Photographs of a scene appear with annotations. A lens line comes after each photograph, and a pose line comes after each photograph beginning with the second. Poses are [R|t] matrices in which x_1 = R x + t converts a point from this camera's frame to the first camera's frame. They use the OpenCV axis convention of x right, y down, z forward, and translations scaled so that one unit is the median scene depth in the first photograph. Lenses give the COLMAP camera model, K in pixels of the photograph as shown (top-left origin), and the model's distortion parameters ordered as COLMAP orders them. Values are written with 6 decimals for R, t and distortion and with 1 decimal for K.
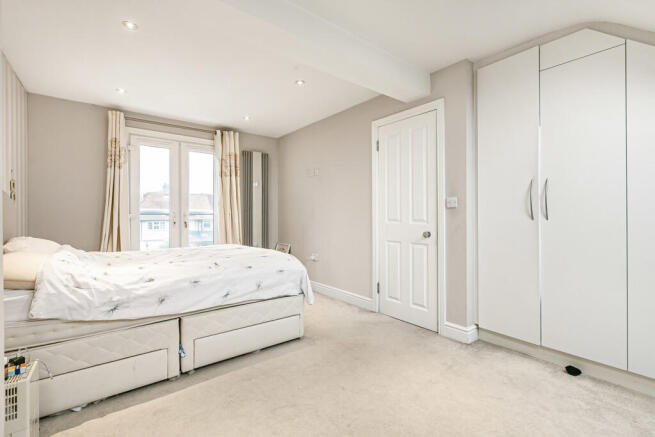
lens RADIAL K [[294.1, 0, 327.5], [0, 294.1, 214.7], [0, 0, 1]] dist [0.003699, 0.000759]
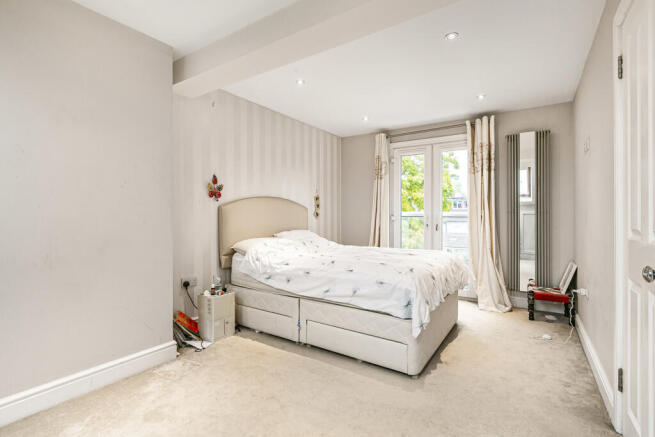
lens RADIAL K [[307.5, 0, 326.4], [0, 307.5, 216.3], [0, 0, 1]] dist [-0.002168, 0.000287]
pose [[0.311678, 0.001940, -0.950186, 0.683603], [-0.004897, 0.999988, 0.000435, -0.003983], [0.950175, 0.004518, 0.311684, 0.595535]]
